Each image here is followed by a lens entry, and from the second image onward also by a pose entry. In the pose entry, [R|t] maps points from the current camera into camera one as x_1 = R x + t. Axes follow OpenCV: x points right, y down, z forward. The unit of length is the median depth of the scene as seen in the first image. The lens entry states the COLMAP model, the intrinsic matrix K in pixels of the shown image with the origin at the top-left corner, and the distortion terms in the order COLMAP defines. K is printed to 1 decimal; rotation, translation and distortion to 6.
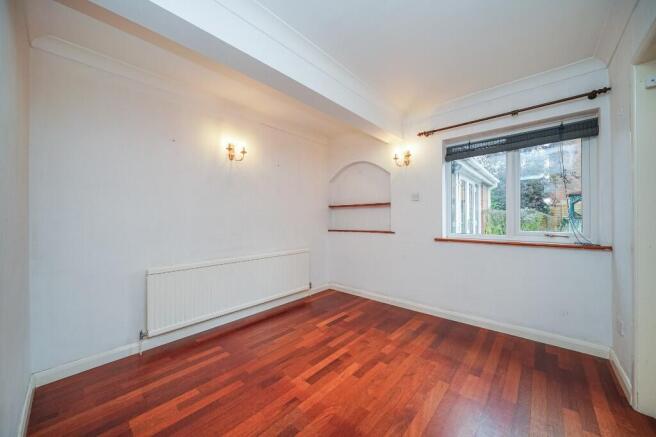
lens RADIAL K [[238.7, 0, 328.0], [0, 238.7, 218.5], [0, 0, 1]] dist [0.014665, -0.000048]
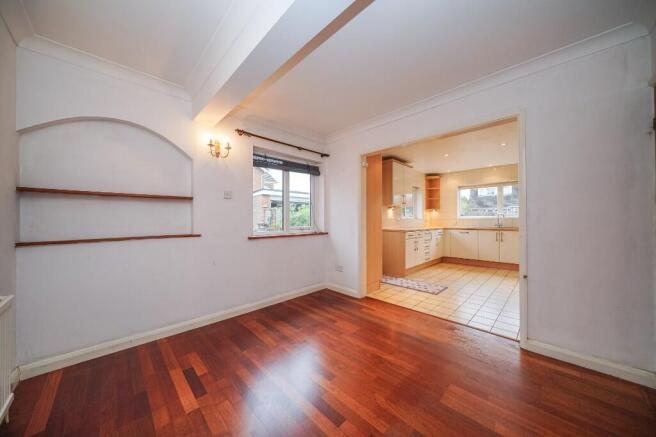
lens RADIAL K [[223.5, 0, 326.0], [0, 223.5, 217.5], [0, 0, 1]] dist [-0.008377, -0.000002]
pose [[0.071887, 0.011446, 0.997347, -0.501640], [0.000330, 0.999934, -0.011500, 0.009492], [-0.997413, 0.001155, 0.071878, 0.611222]]
